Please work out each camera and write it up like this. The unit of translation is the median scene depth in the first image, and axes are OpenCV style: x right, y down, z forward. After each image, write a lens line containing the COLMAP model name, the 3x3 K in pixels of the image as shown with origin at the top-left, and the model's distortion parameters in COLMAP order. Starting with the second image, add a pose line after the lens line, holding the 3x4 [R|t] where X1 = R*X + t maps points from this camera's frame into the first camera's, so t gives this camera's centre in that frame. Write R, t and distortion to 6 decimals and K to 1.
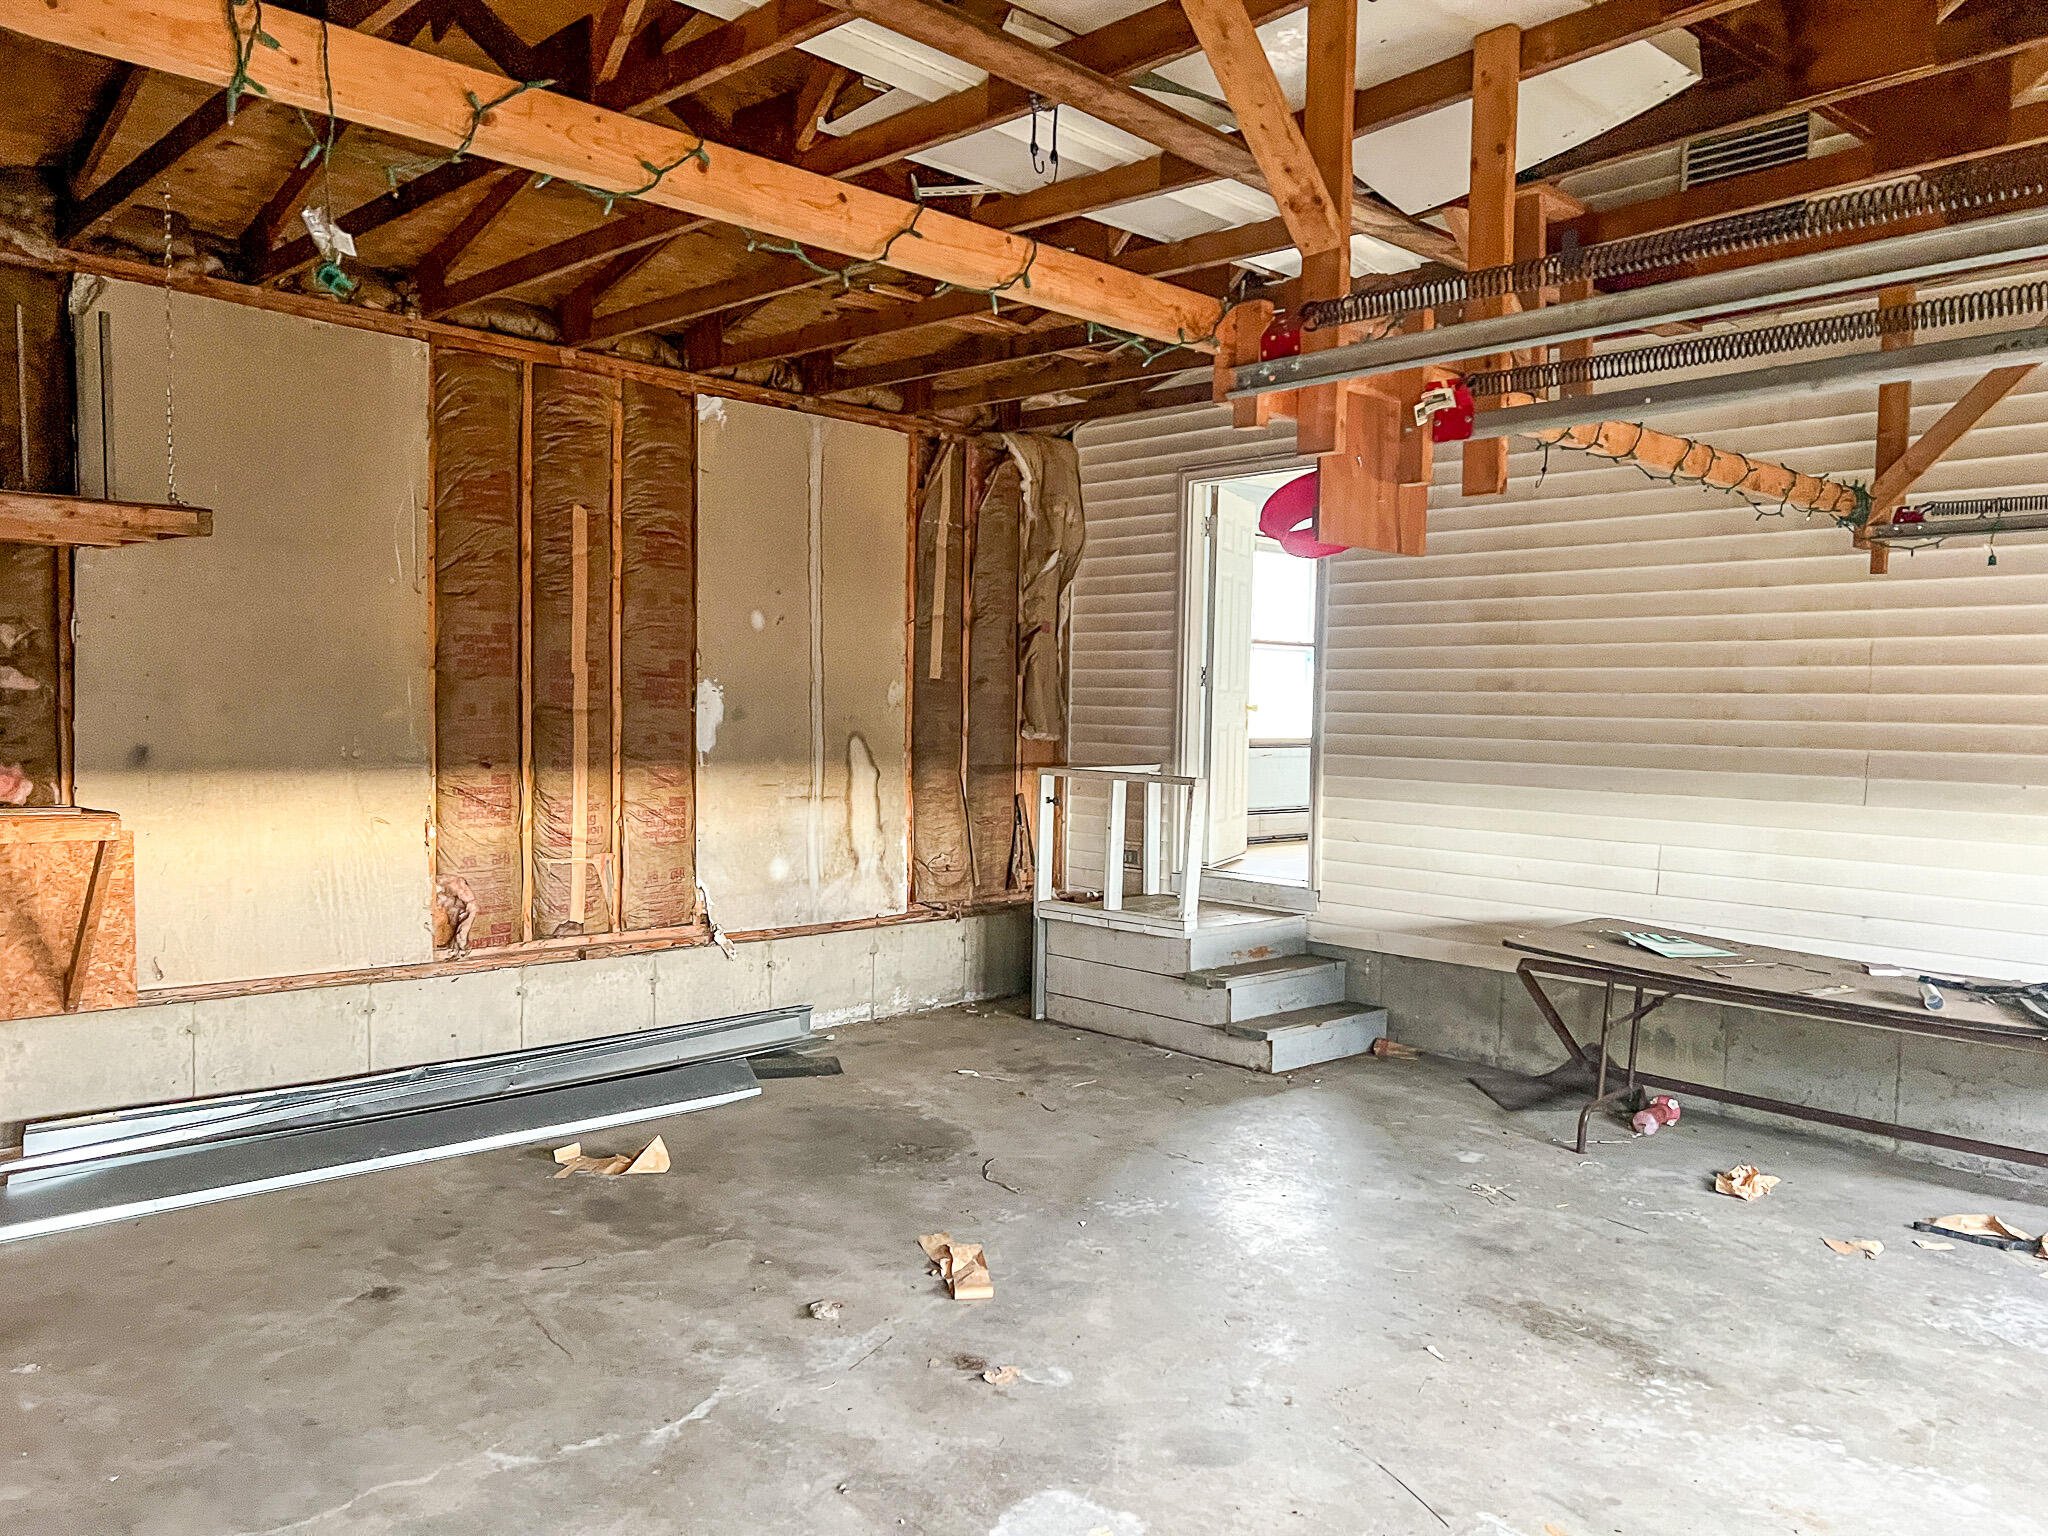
lens RADIAL K [[1518.4, 0, 1018.9], [0, 1518.4, 777.2], [0, 0, 1]] dist [0.054149, -0.062803]
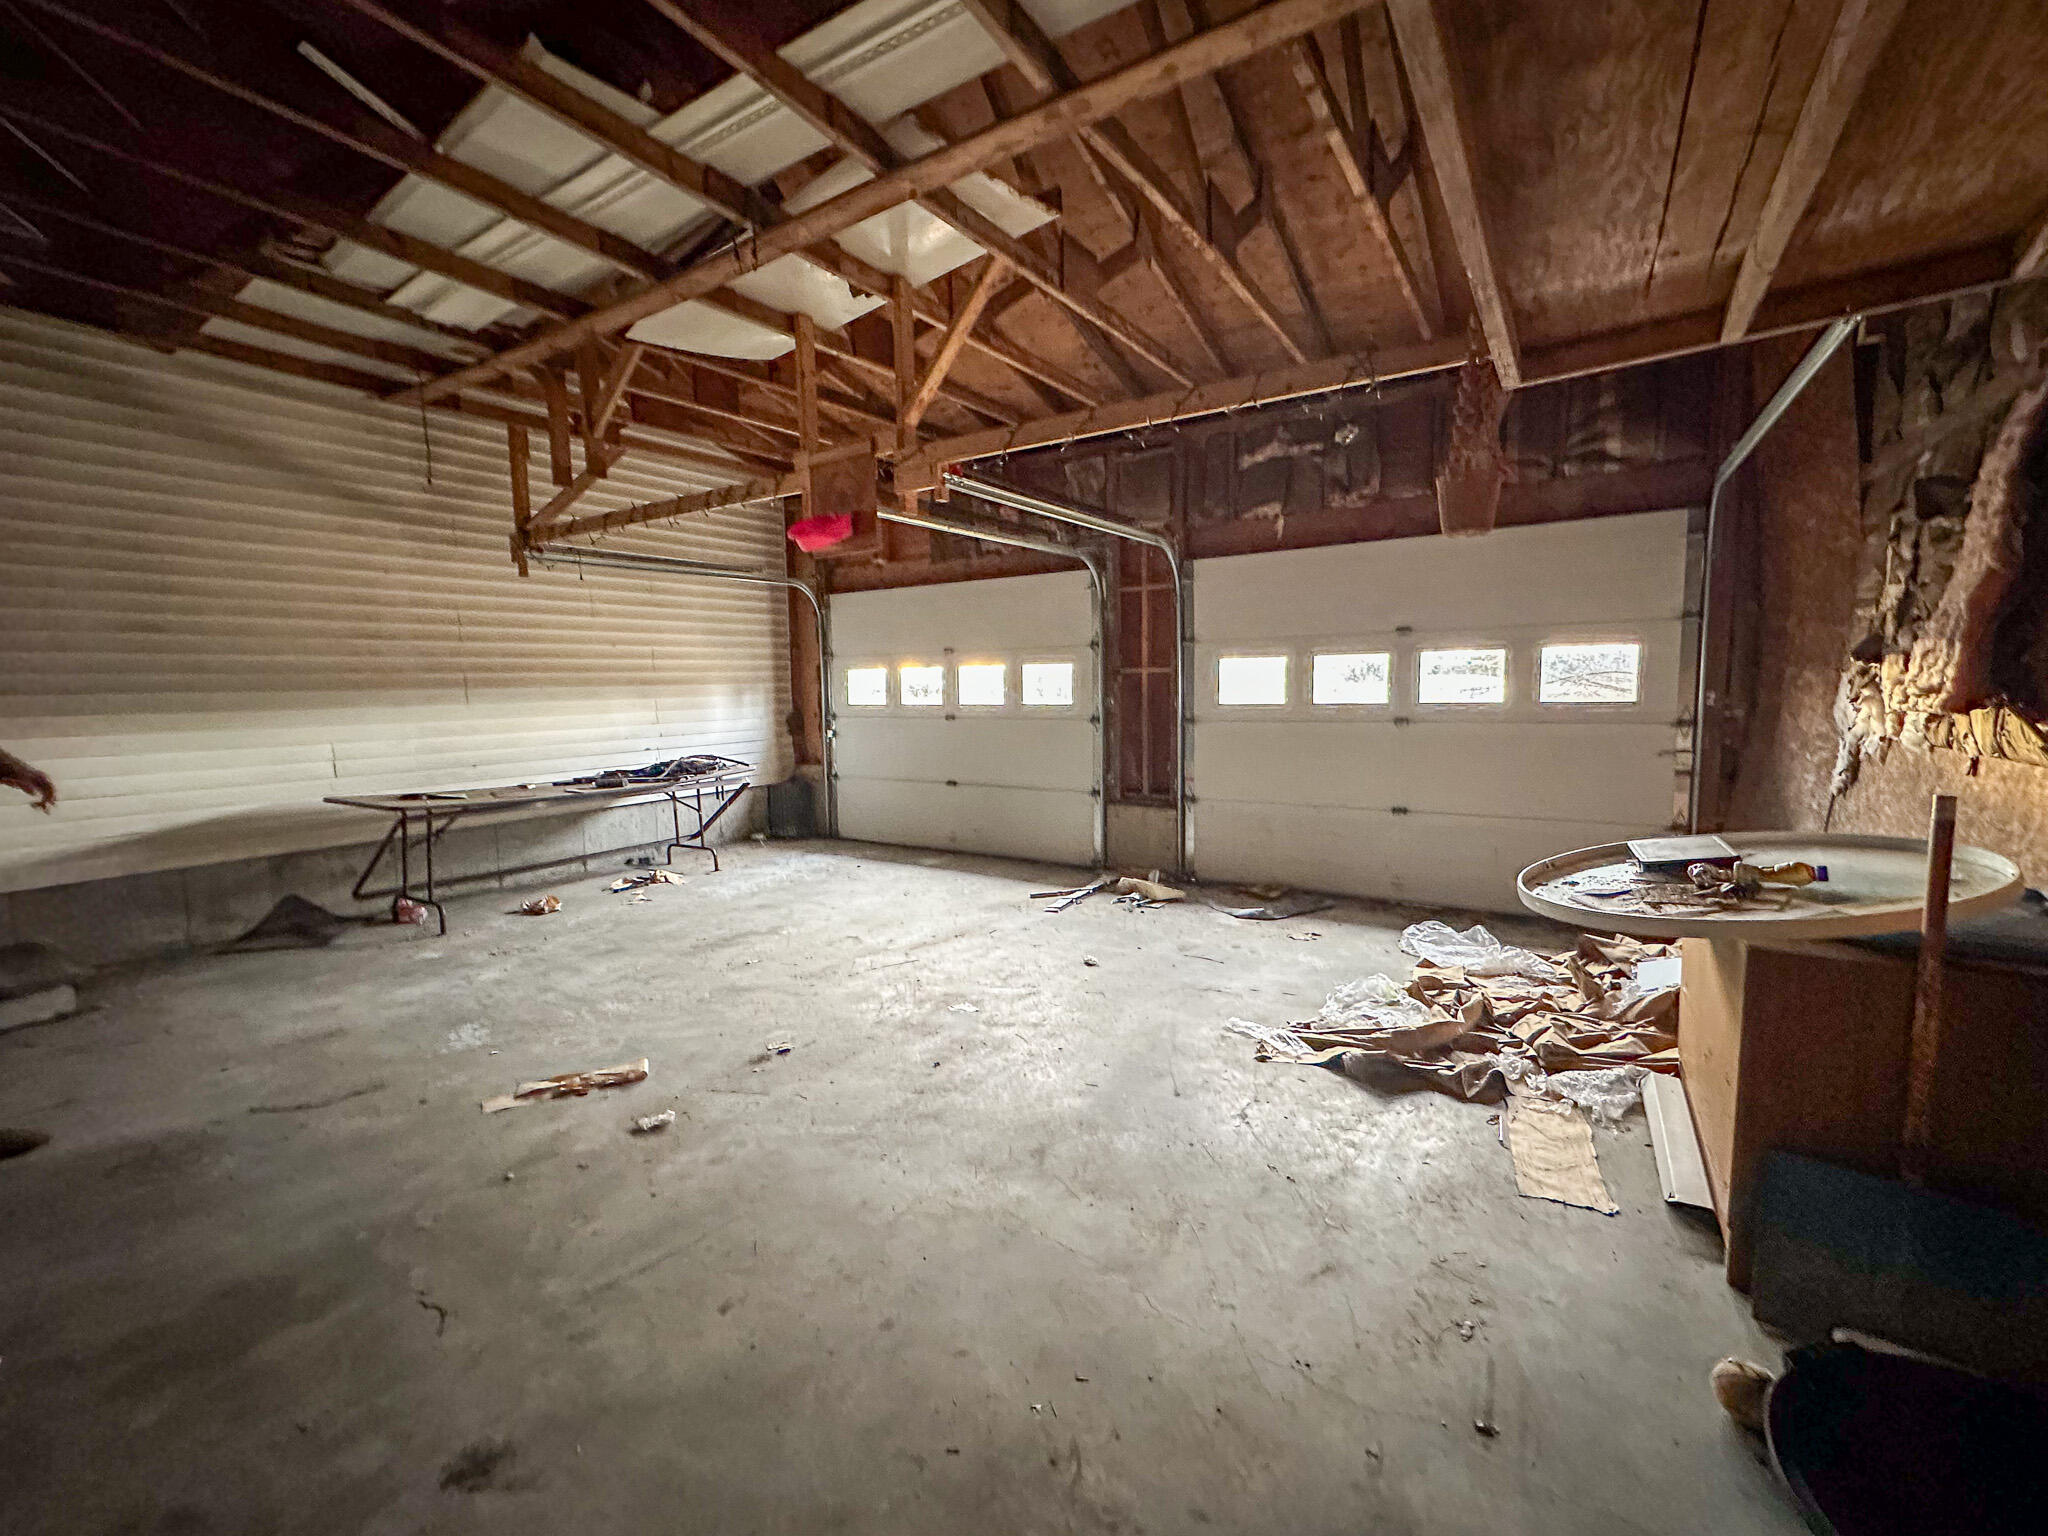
lens RADIAL K [[856.0, 0, 1024.0], [0, 856.0, 768.0], [0, 0, 1]] dist [-0.000872, -0.000137]
pose [[-0.243632, -0.110463, 0.963557, -0.640939], [0.061501, 0.989734, 0.129014, 0.003561], [-0.967916, 0.090692, -0.234337, 0.668264]]
